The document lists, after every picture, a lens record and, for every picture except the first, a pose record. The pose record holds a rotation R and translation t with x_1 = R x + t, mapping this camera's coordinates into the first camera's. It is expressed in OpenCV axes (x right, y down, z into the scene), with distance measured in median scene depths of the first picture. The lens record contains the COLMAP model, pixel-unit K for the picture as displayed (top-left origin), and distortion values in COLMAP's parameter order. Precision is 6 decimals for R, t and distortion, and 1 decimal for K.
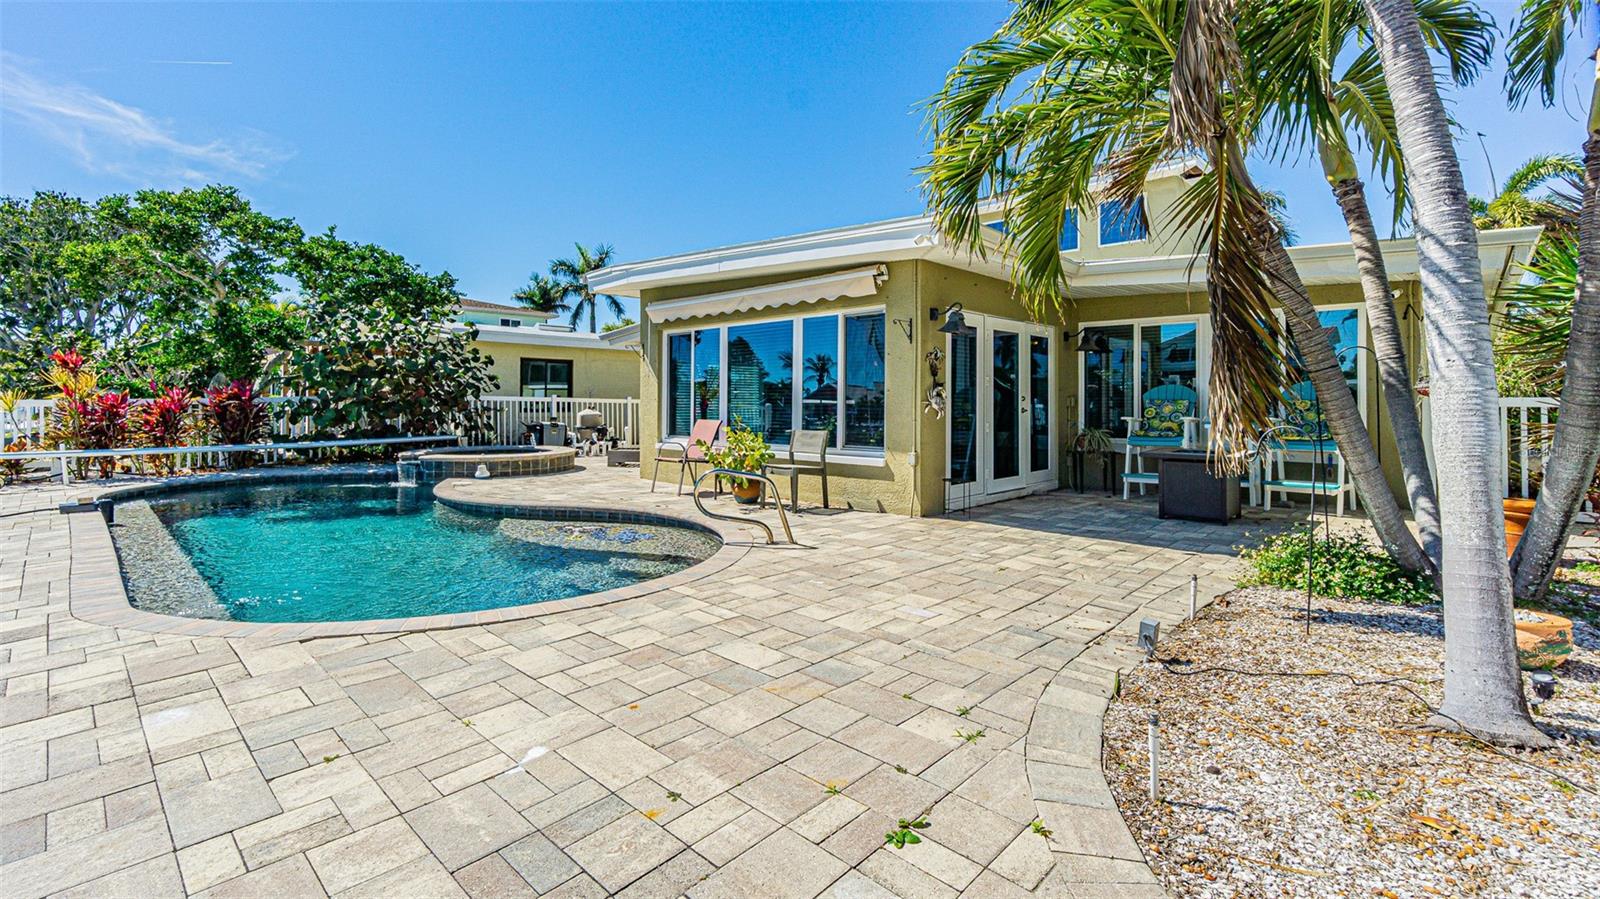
lens RADIAL K [[696.1, 0, 777.8], [0, 696.1, 390.4], [0, 0, 1]] dist [-0.001450, -0.001380]
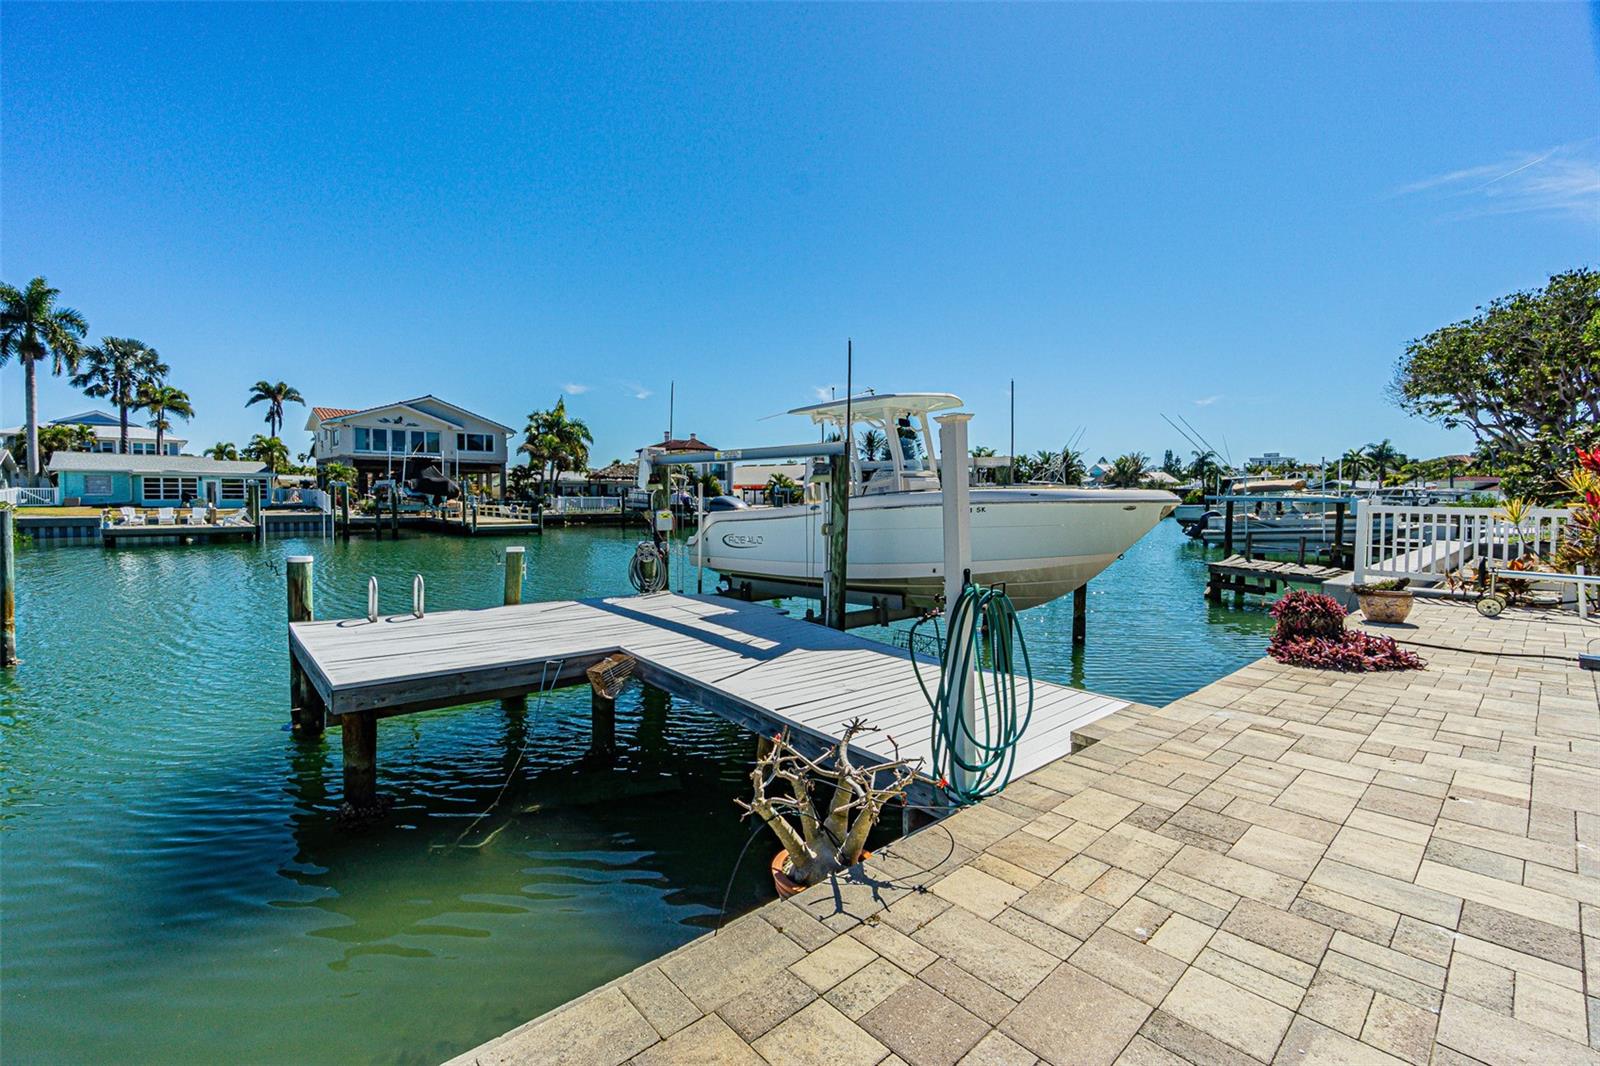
lens RADIAL K [[688.9, 0, 765.3], [0, 688.9, 523.6], [0, 0, 1]] dist [-0.005614, 0.001614]
pose [[-0.092994, 0.041066, -0.994819, -0.195056], [0.003798, 0.999156, 0.040890, -0.008442], [0.995659, 0.000025, -0.093071, 0.169930]]
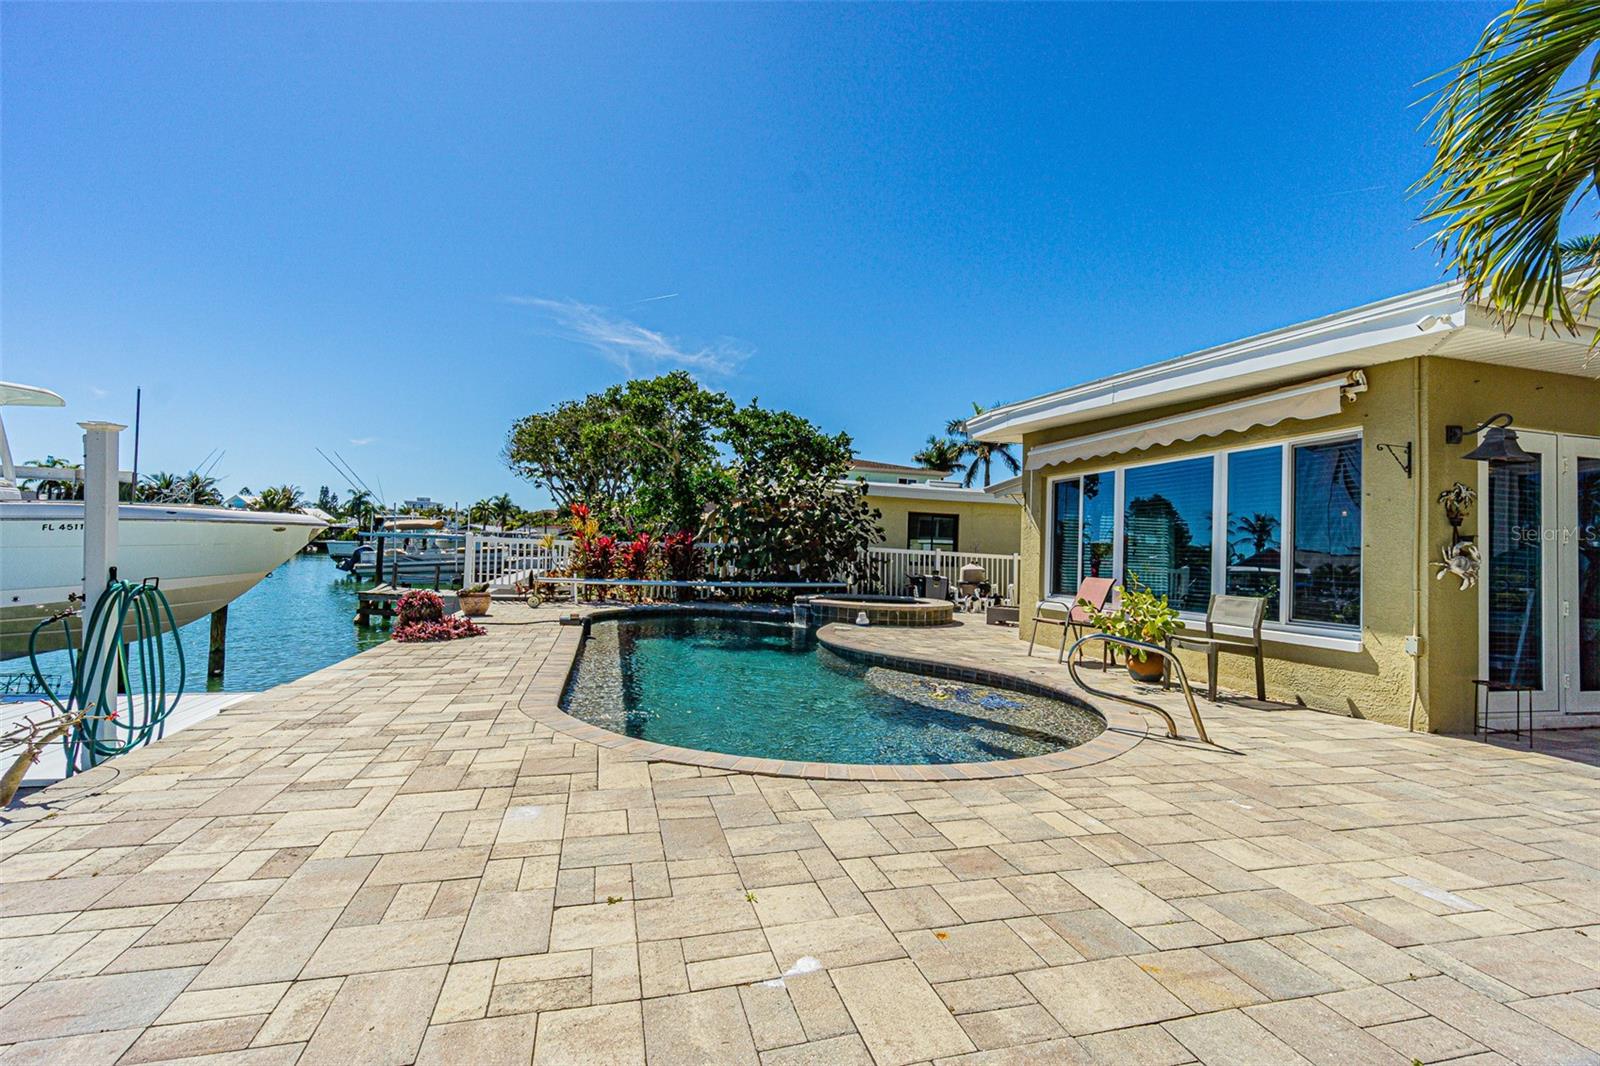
lens RADIAL K [[688.9, 0, 796.6], [0, 688.9, 523.6], [0, 0, 1]] dist [-0.005614, 0.001614]
pose [[0.861861, 0.007540, -0.507089, 0.009697], [-0.026630, 0.999183, -0.030405, 0.012128], [0.506446, 0.039708, 0.861357, 0.083696]]
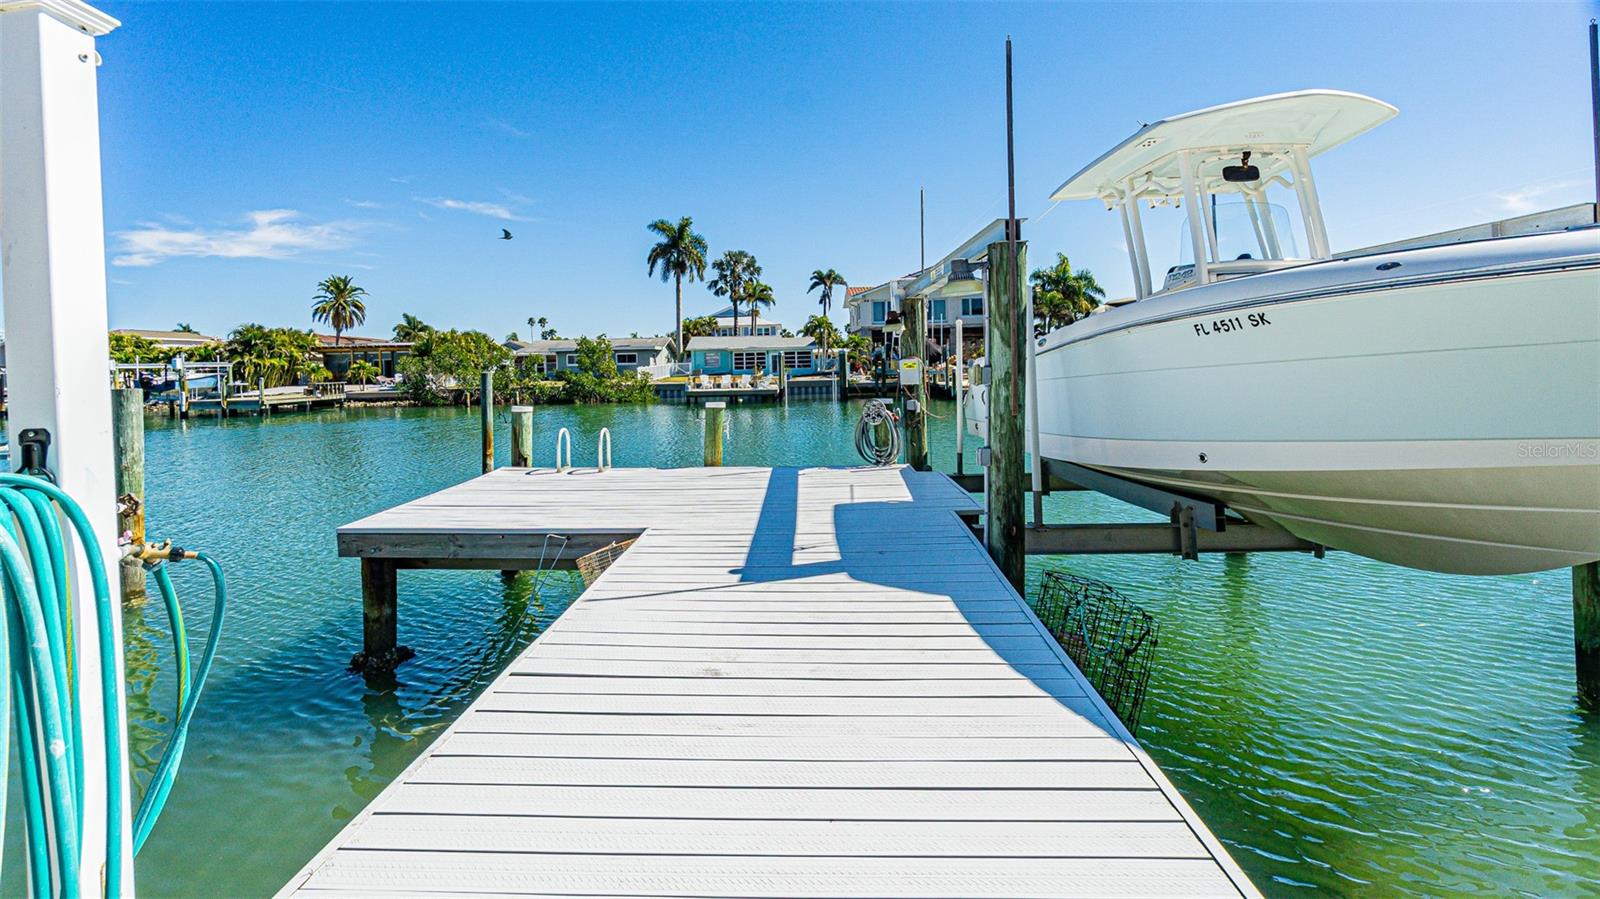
lens RADIAL K [[696.1, 0, 784.5], [0, 696.1, 373.1], [0, 0, 1]] dist [-0.001450, -0.001380]
pose [[-0.745725, 0.025068, -0.665783, -0.692244], [0.031440, 0.999503, 0.002418, 0.033948], [0.665512, -0.019129, -0.746142, 0.498278]]
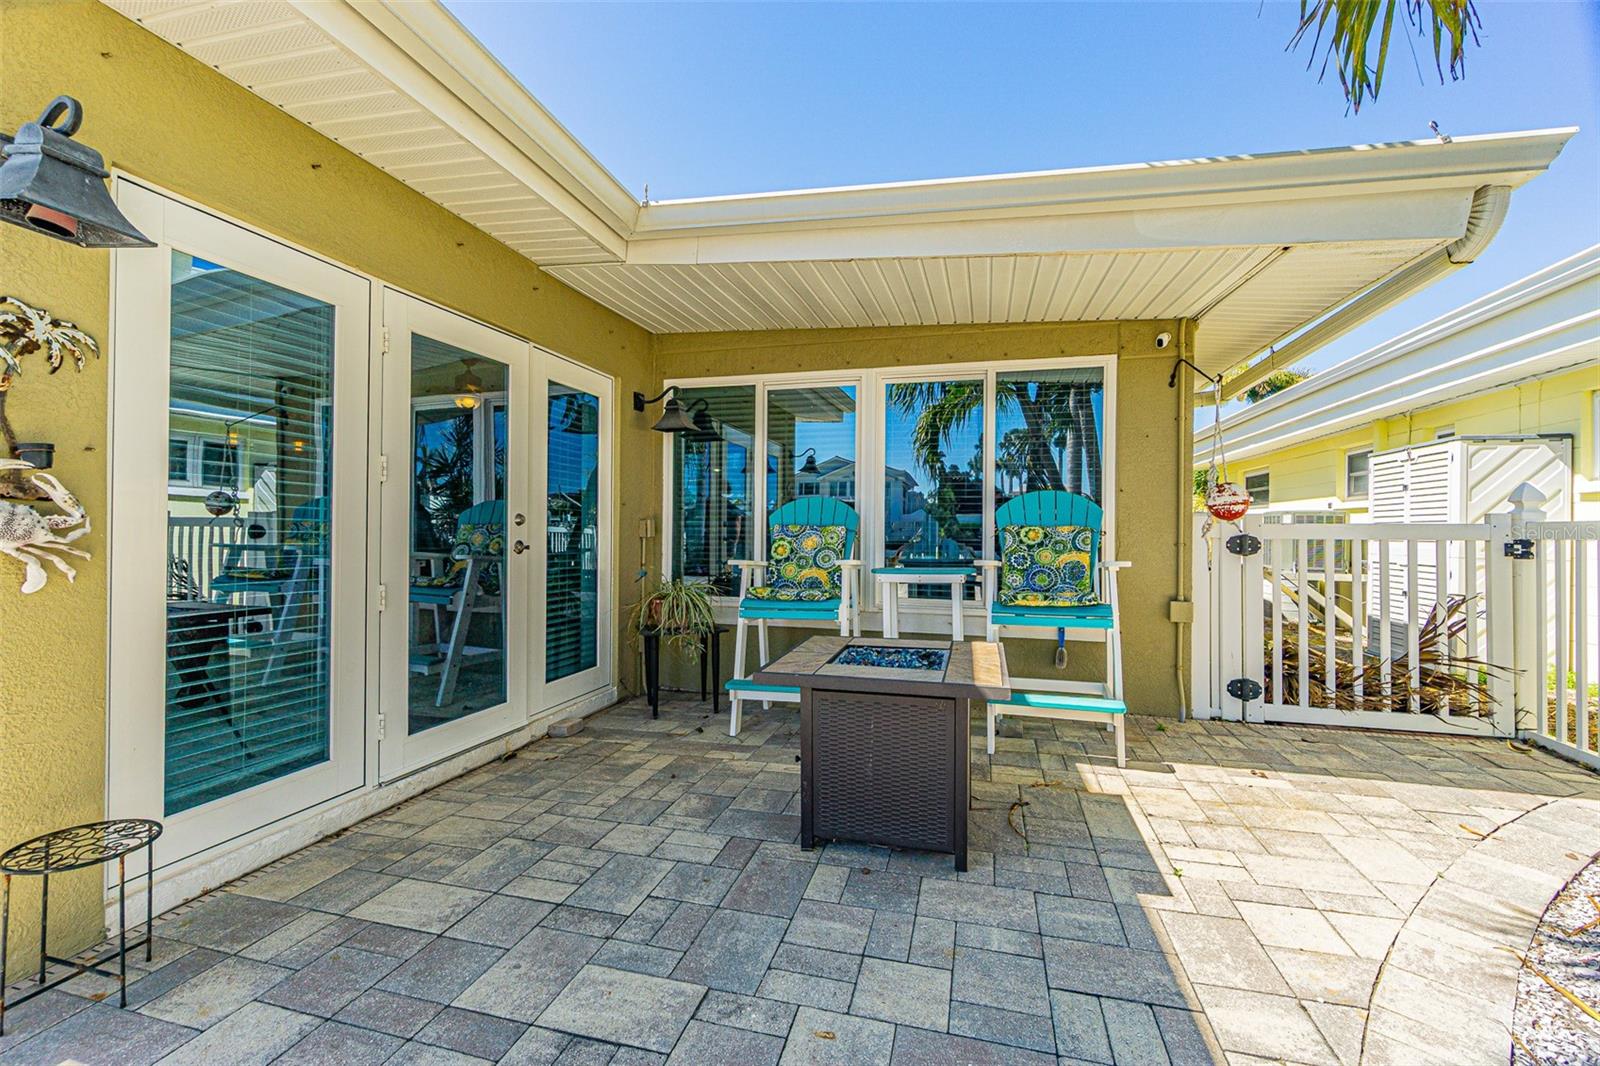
lens RADIAL K [[688.9, 0, 801.2], [0, 688.9, 525.5], [0, 0, 1]] dist [-0.005614, 0.001614]
pose [[0.863471, 0.006356, 0.504359, 0.275140], [-0.010226, 0.999936, 0.004907, 0.010703], [-0.504295, -0.009395, 0.863480, 0.522371]]
